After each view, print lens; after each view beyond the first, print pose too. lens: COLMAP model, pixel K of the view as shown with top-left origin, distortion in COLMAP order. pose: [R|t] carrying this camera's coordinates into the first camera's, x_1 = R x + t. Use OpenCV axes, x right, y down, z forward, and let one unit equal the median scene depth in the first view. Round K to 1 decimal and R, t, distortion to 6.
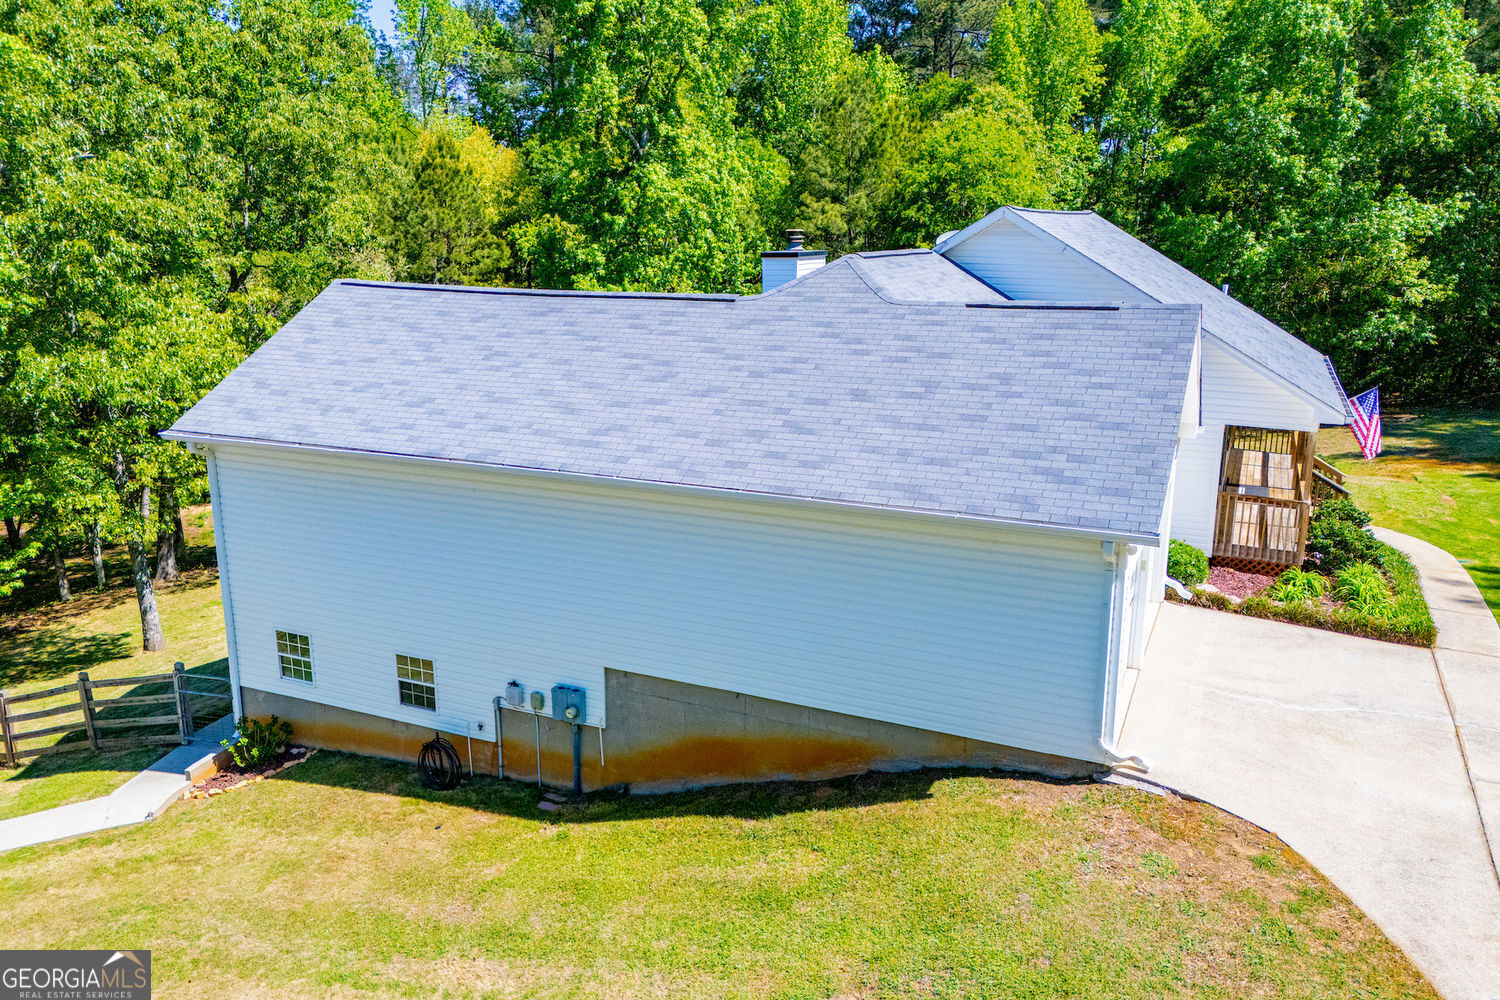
lens RADIAL K [[1100.2, 0, 750.0], [0, 1100.2, 500.0], [0, 0, 1]] dist [0.061077, -0.057976]
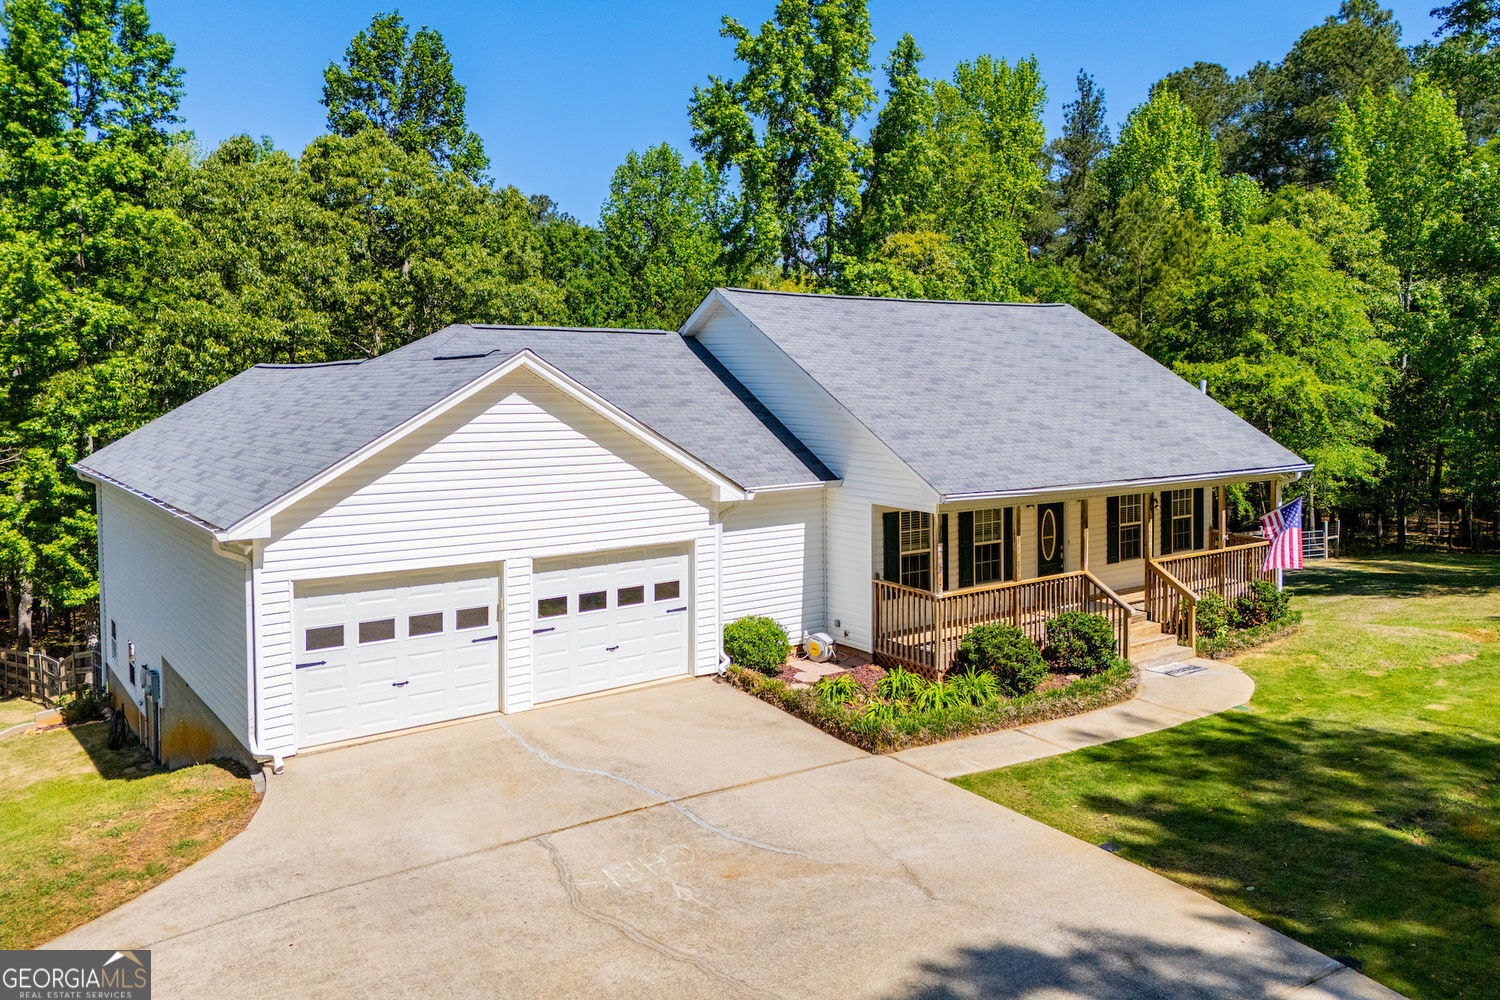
lens RADIAL K [[1092.4, 0, 734.3], [0, 1092.4, 446.6], [0, 0, 1]] dist [0.067787, -0.064402]
pose [[0.872213, 0.022454, -0.488611, 0.758514], [-0.109747, 0.982460, -0.150759, 0.033951], [0.476656, 0.185117, 0.859378, 0.158787]]
